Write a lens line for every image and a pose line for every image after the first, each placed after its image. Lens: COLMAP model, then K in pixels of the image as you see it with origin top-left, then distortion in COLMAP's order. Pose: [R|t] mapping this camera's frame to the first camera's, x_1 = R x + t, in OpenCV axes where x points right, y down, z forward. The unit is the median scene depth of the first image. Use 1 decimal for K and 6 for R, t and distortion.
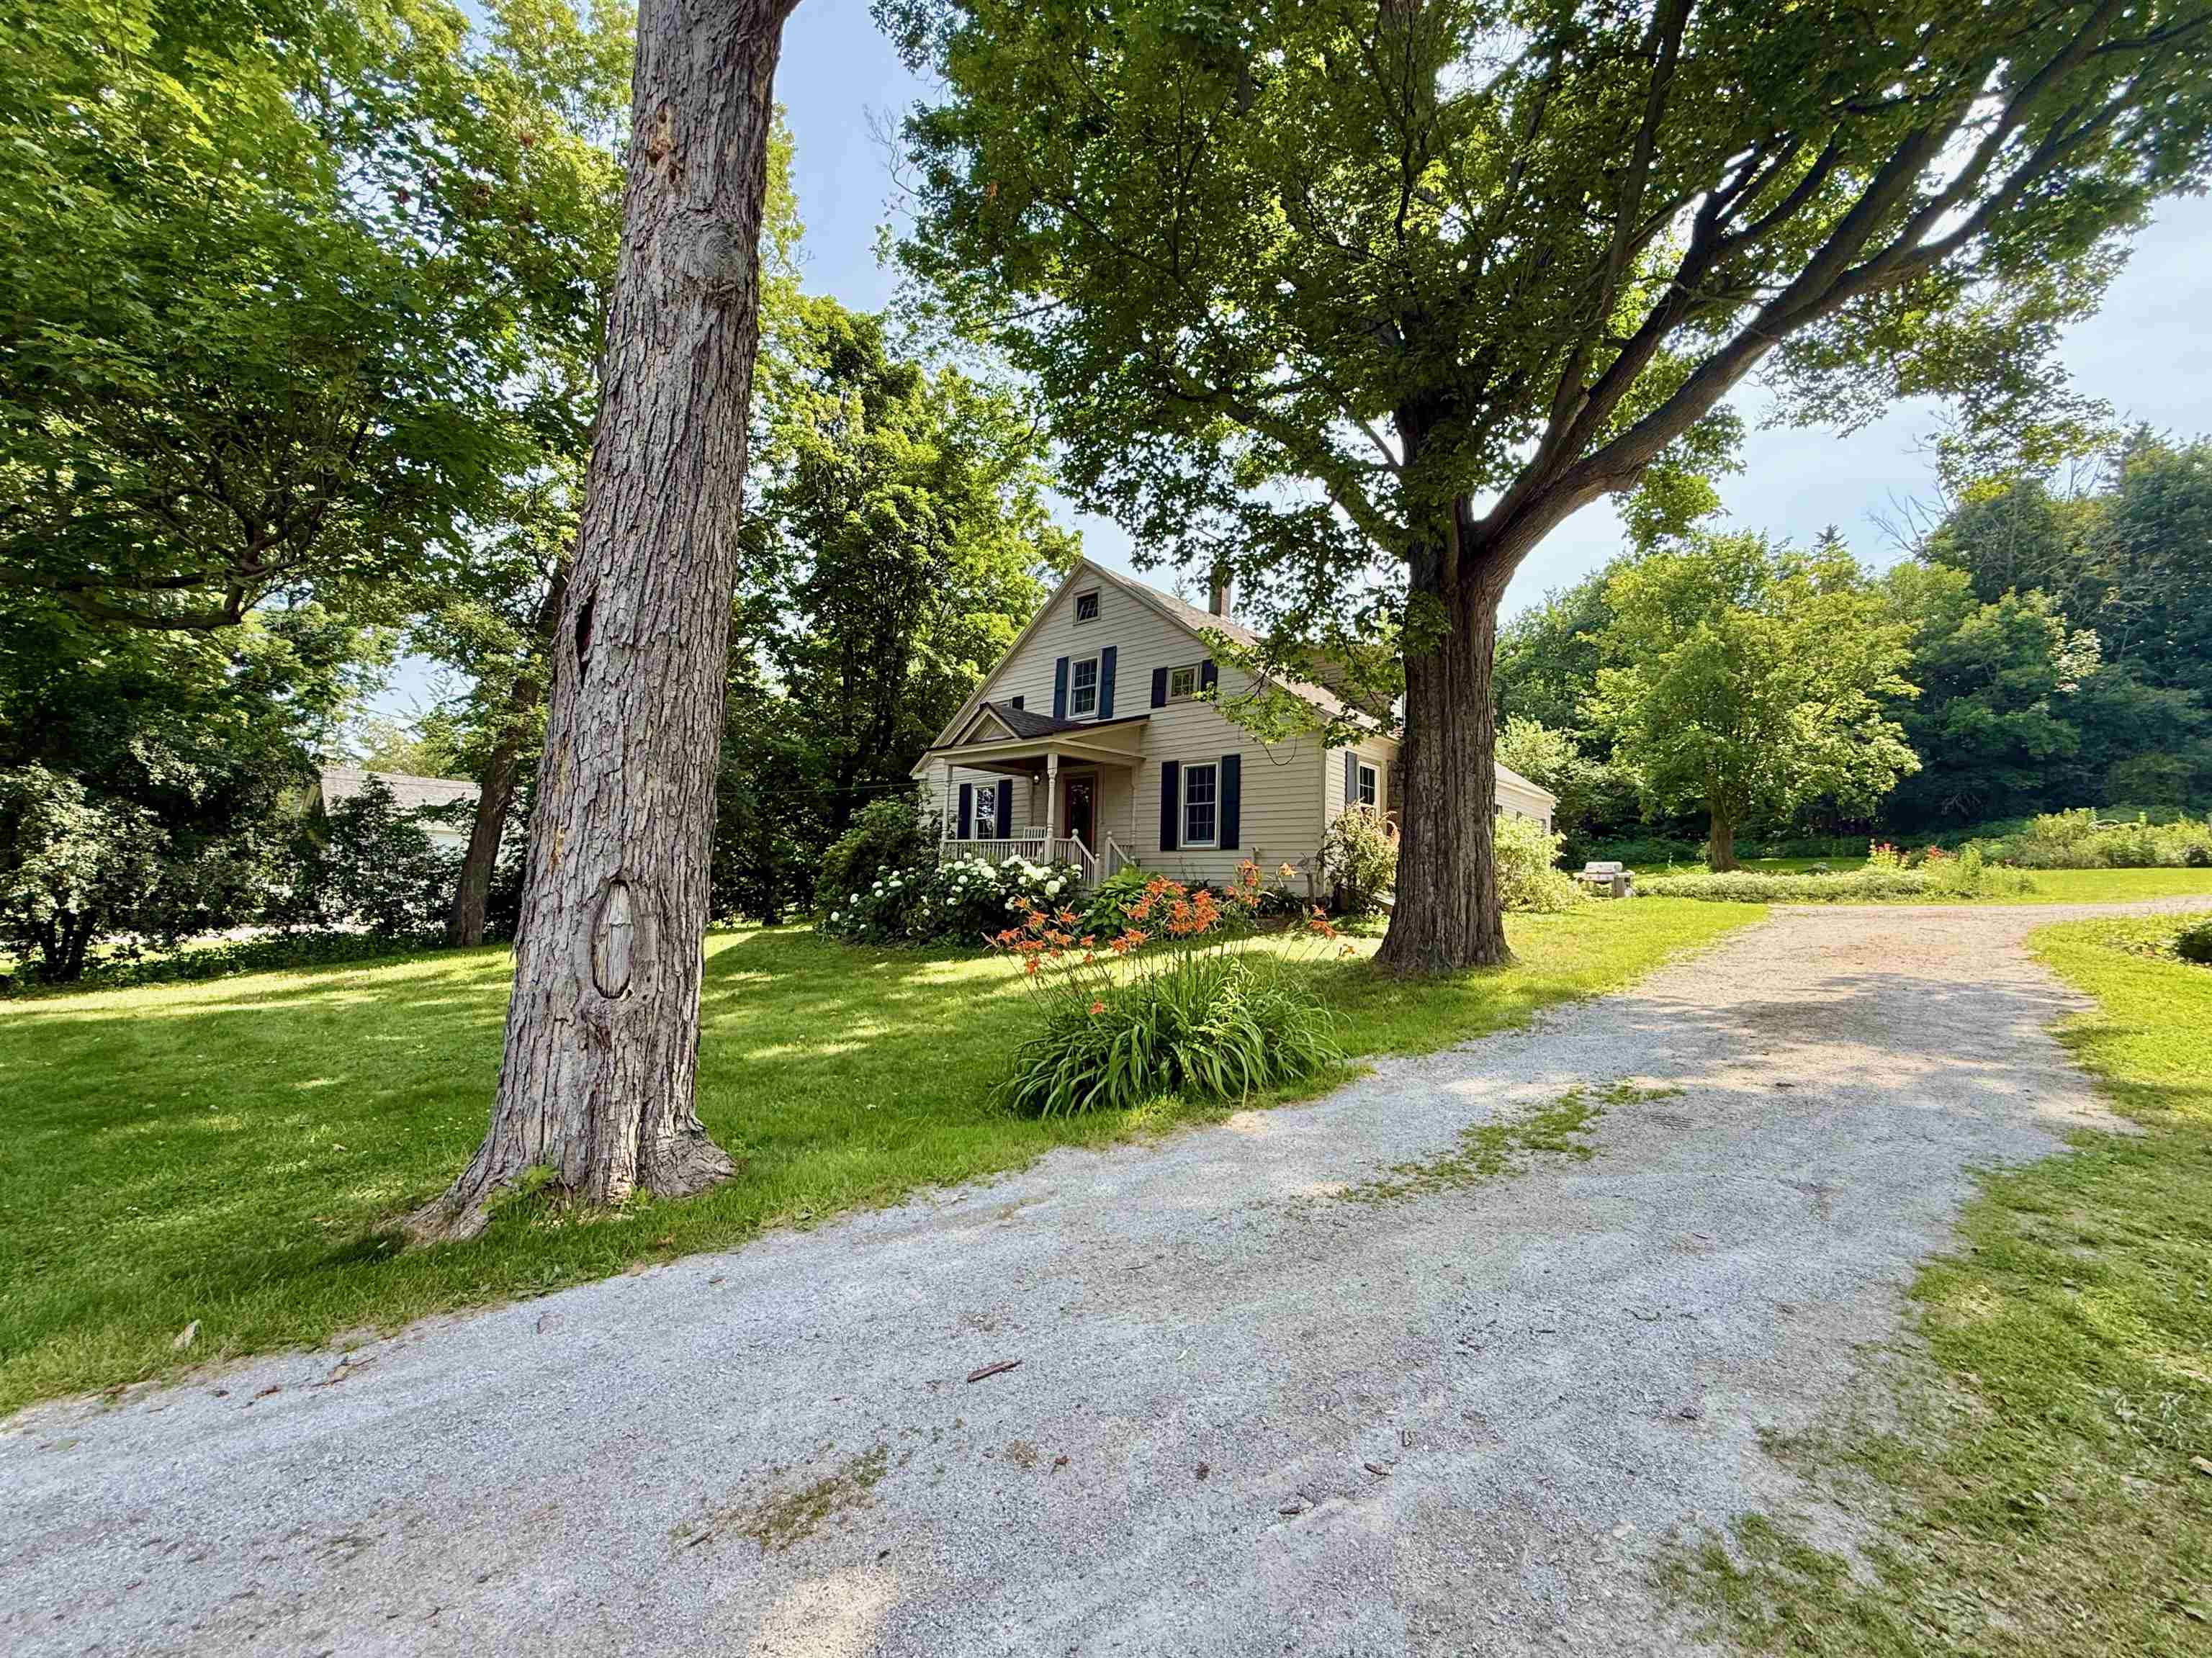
lens RADIAL K [[885.6, 0, 1101.5], [0, 885.6, 818.1], [0, 0, 1]] dist [-0.001685, -0.000005]
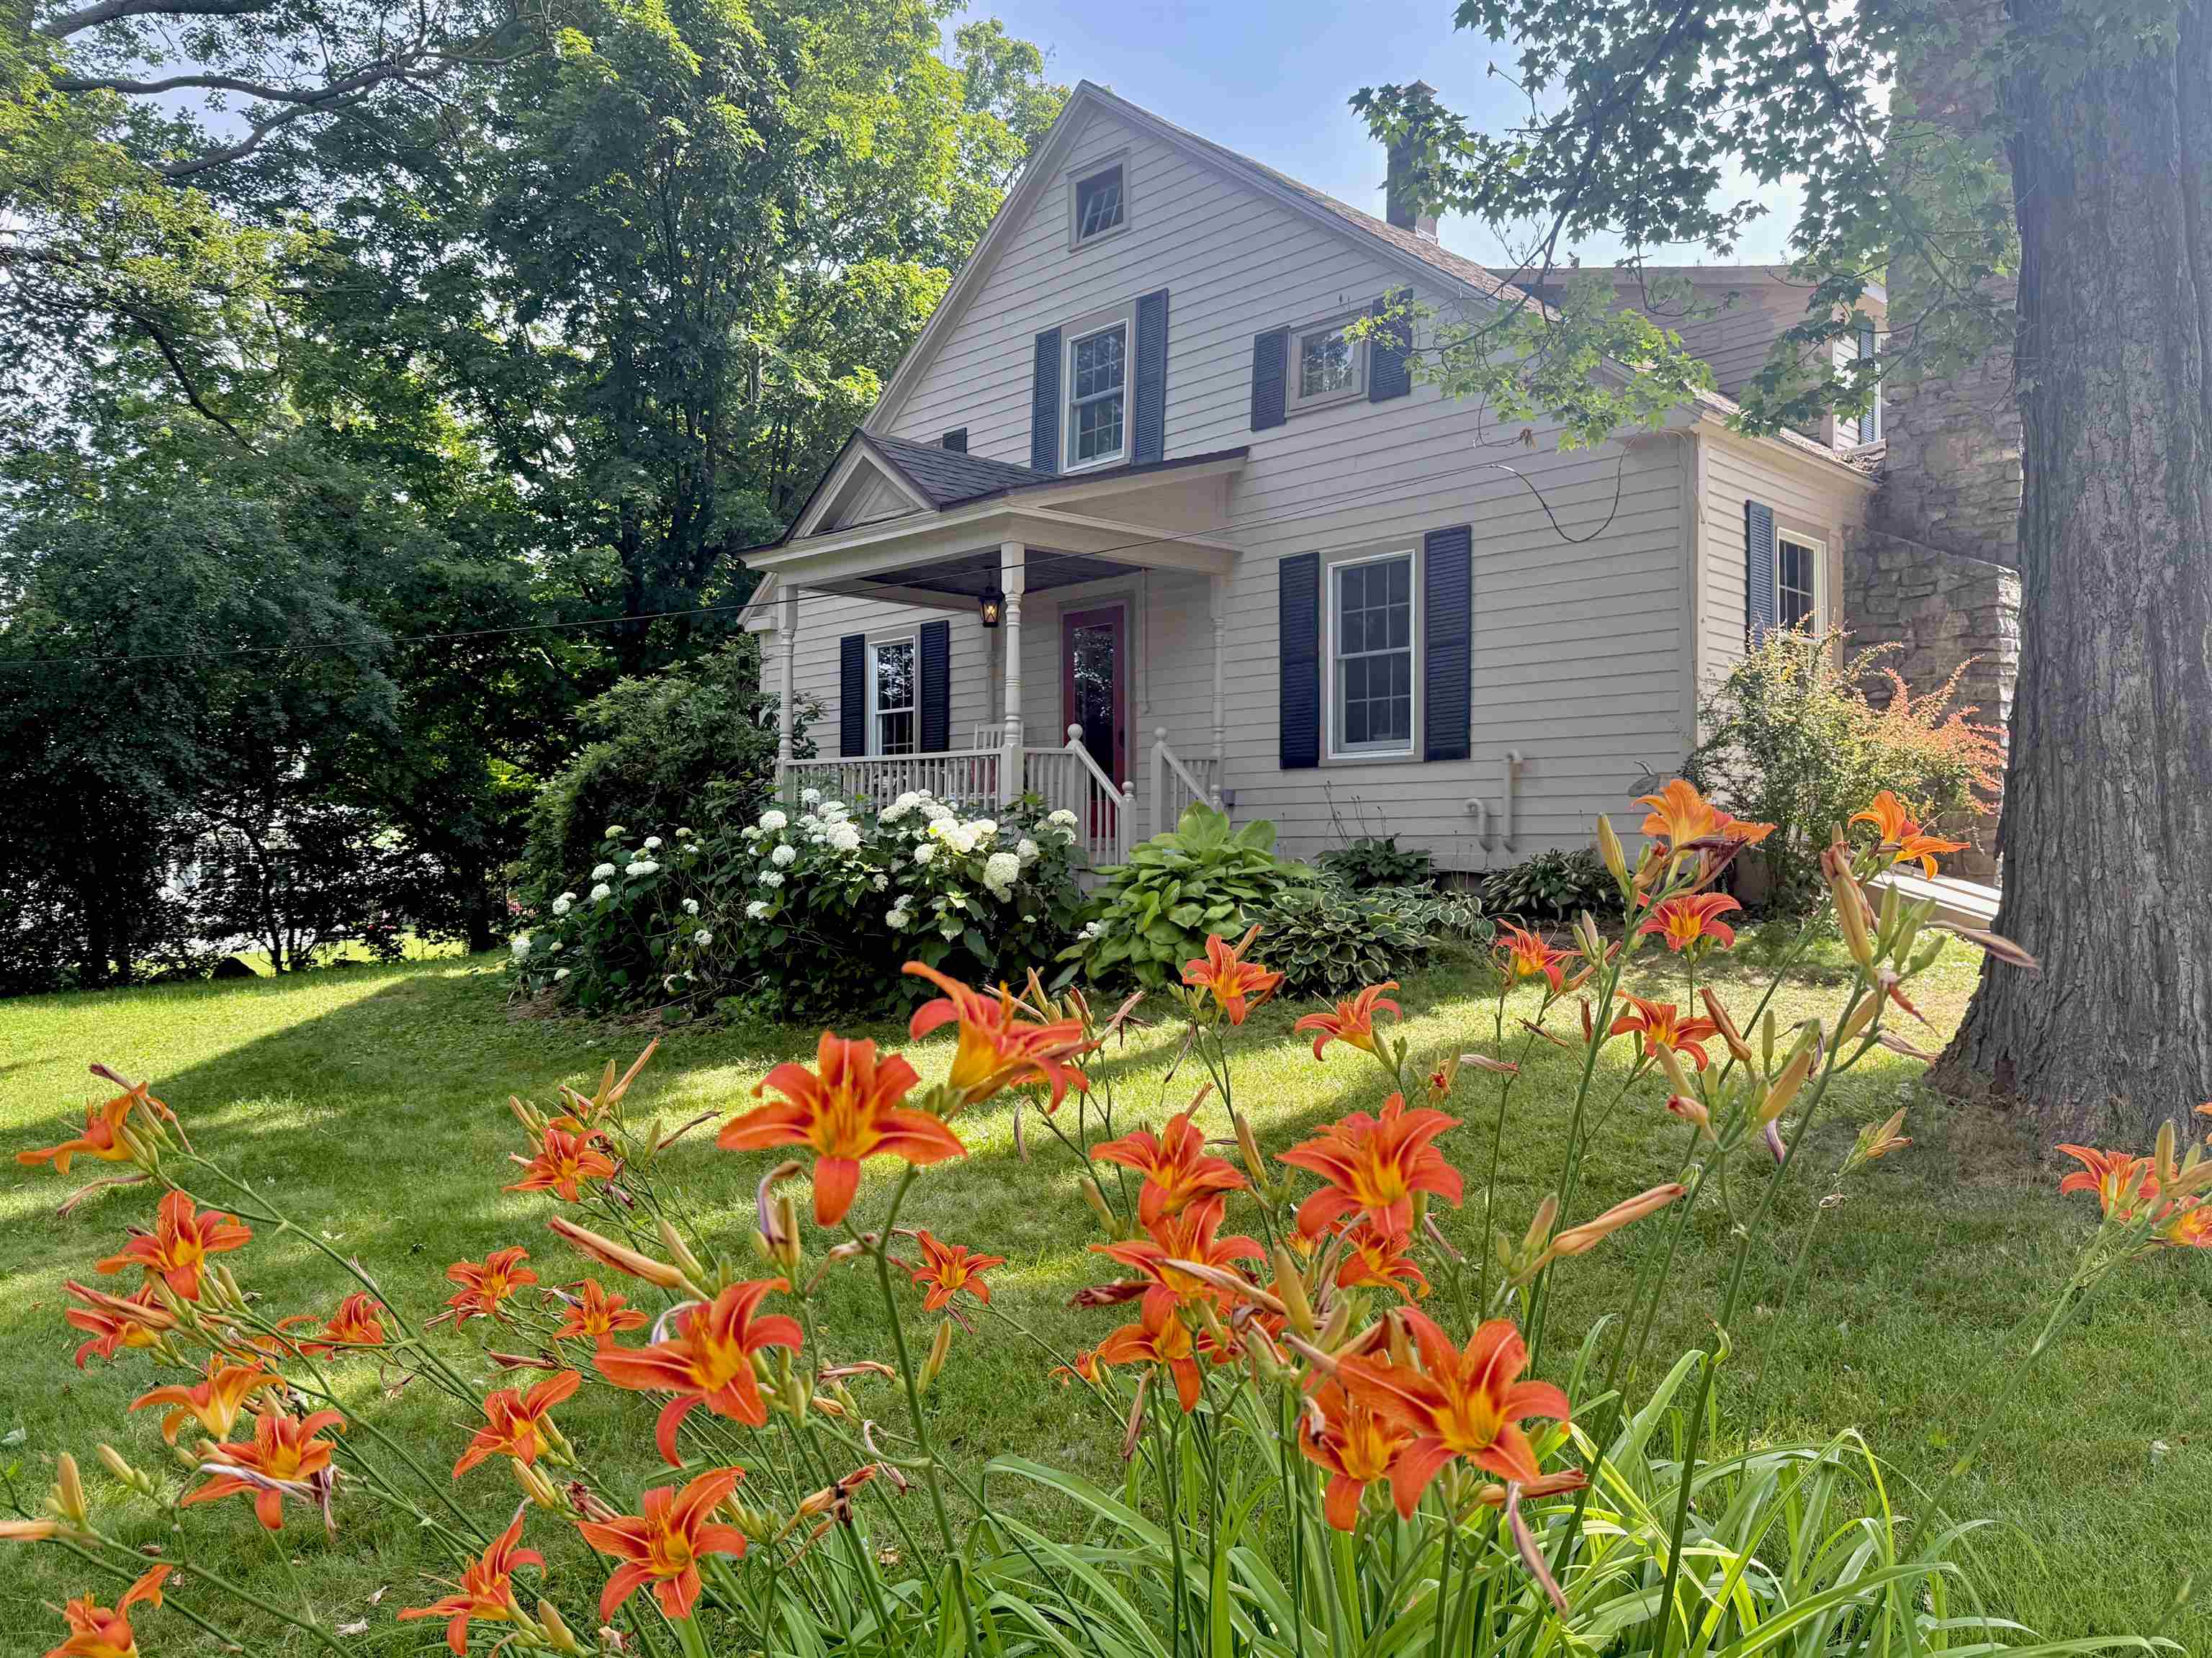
lens RADIAL K [[1562.6, 0, 1112.5], [0, 1562.6, 846.4], [0, 0, 1]] dist [-0.006043, -0.006257]
pose [[0.997861, -0.027377, -0.059365, 0.029898], [0.032094, 0.996277, 0.080015, 0.011142], [0.056953, -0.081749, 0.995024, 0.252567]]
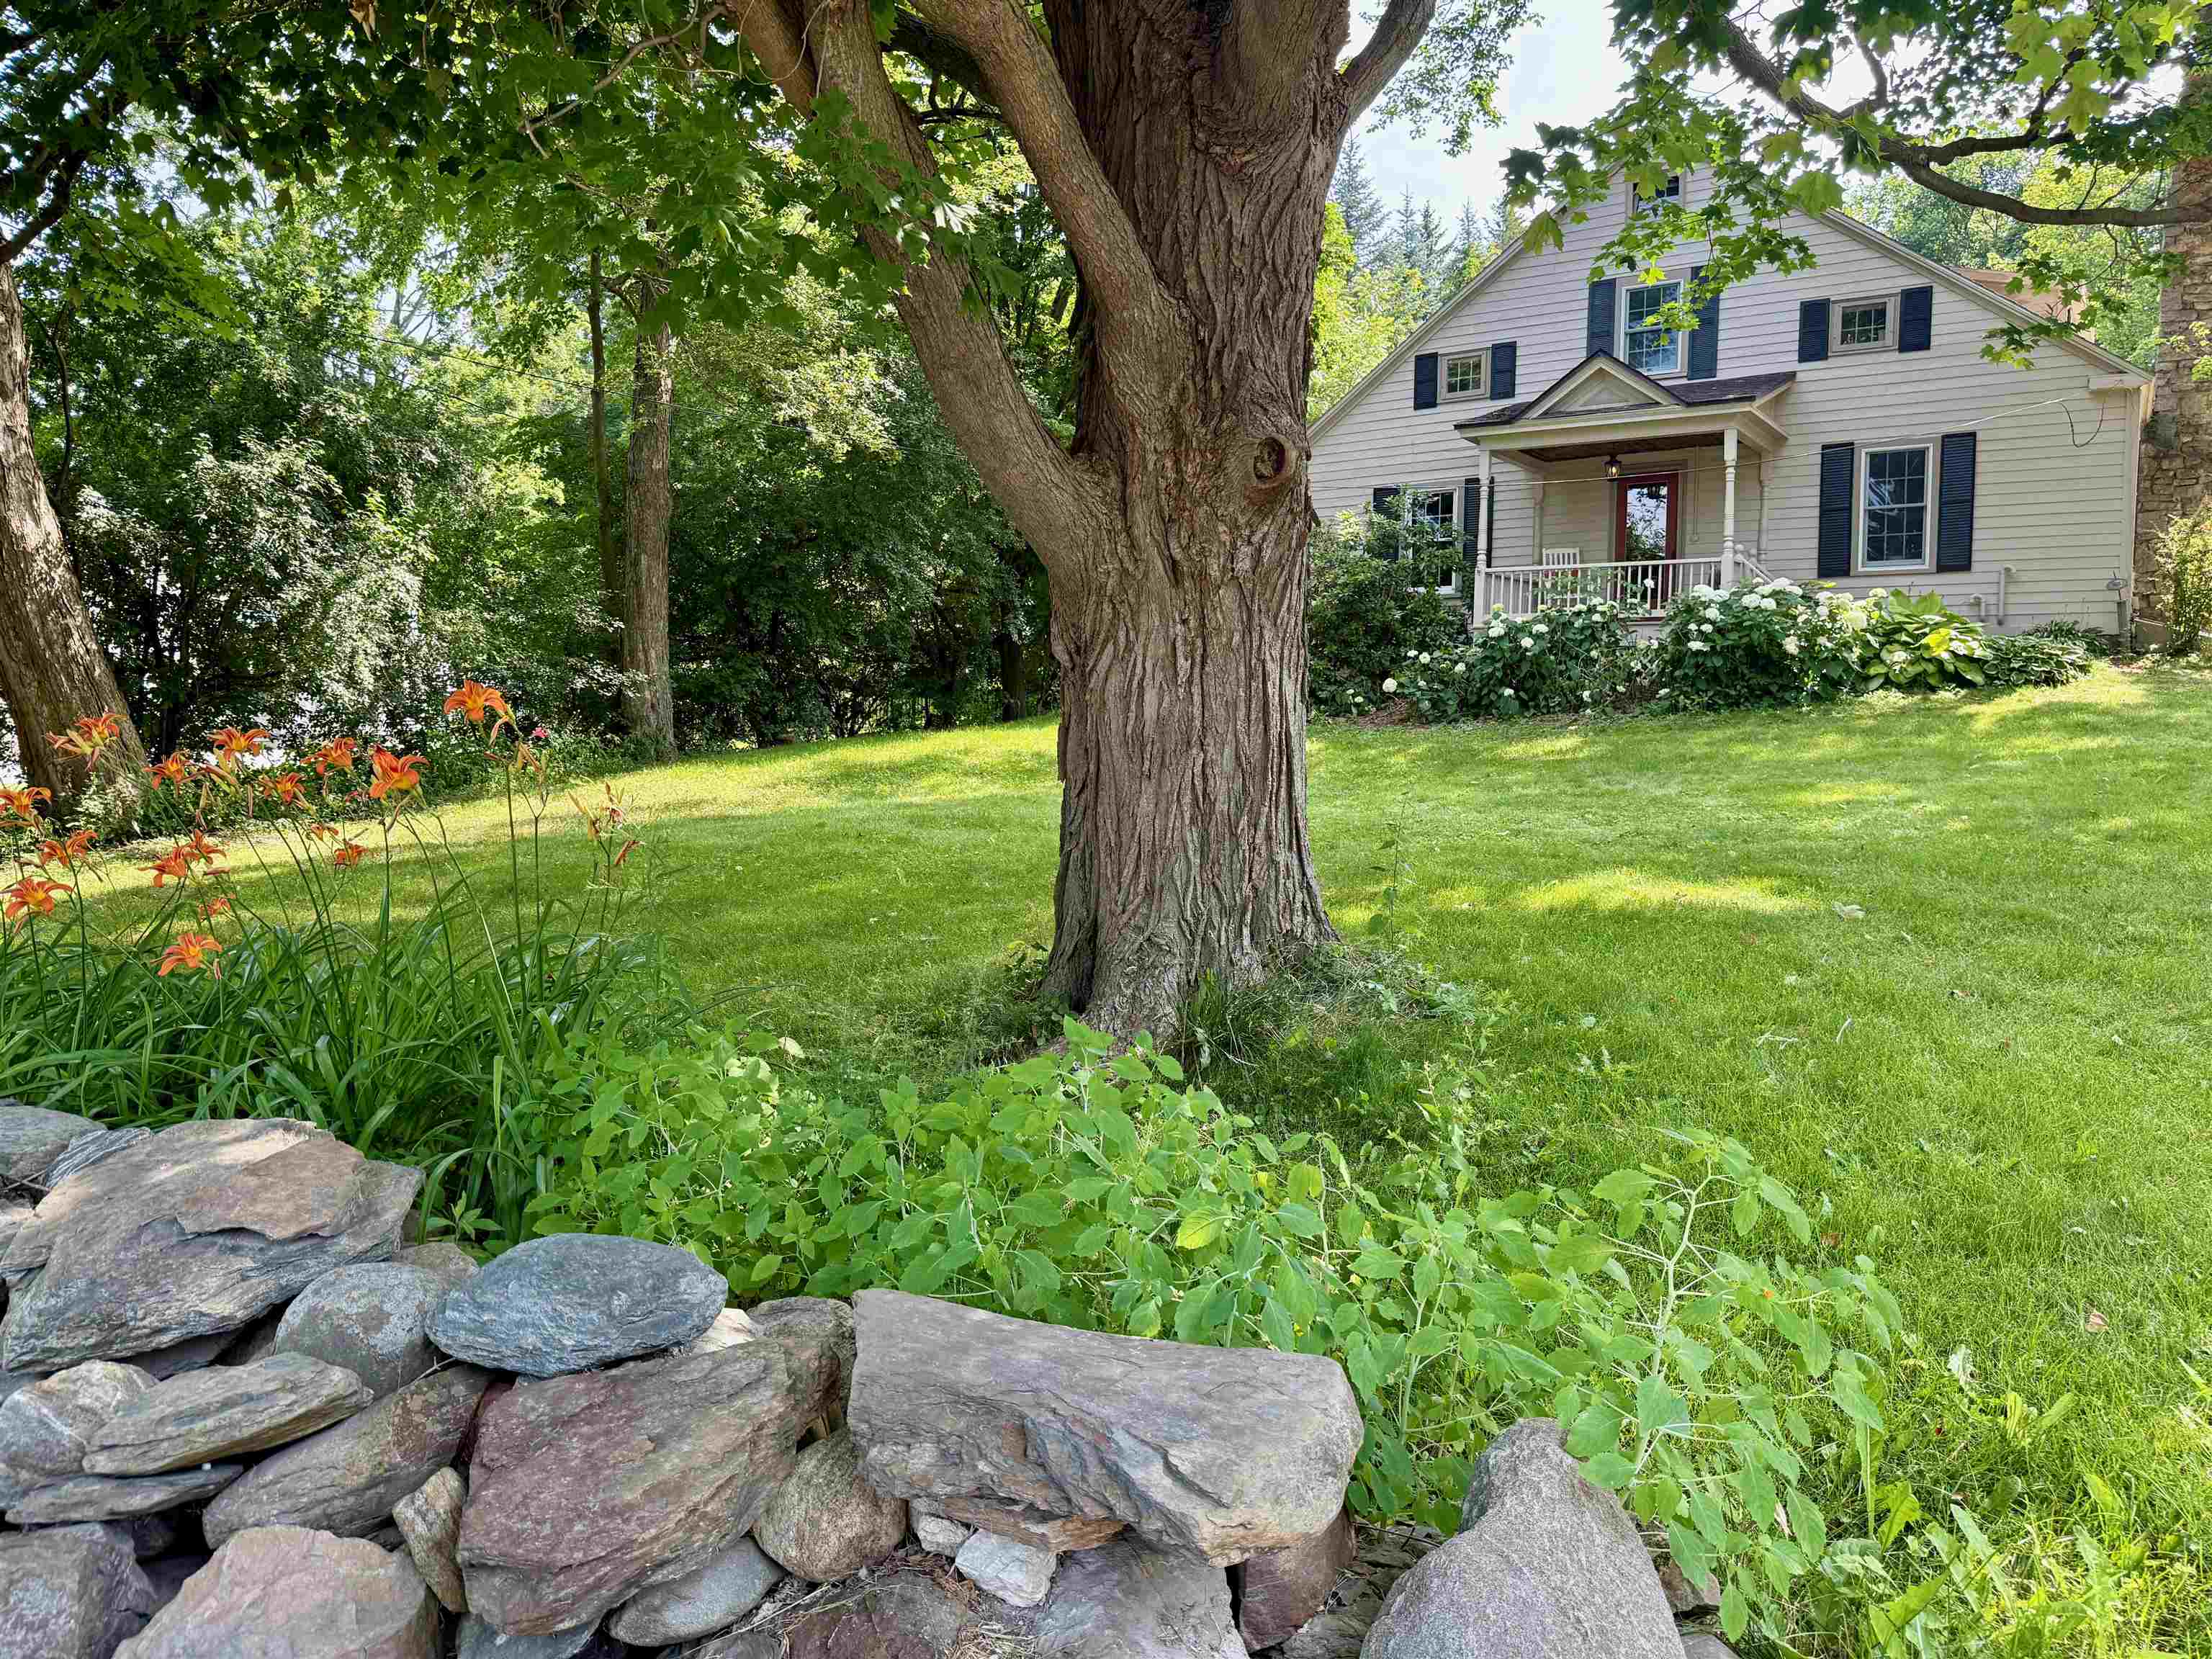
lens RADIAL K [[1562.7, 0, 1101.1], [0, 1562.7, 824.4], [0, 0, 1]] dist [-0.006043, -0.006257]
pose [[0.980026, -0.043162, 0.194130, -0.723303], [0.012717, 0.987767, 0.155418, 0.030994], [-0.198463, -0.149845, 0.968586, -0.082527]]
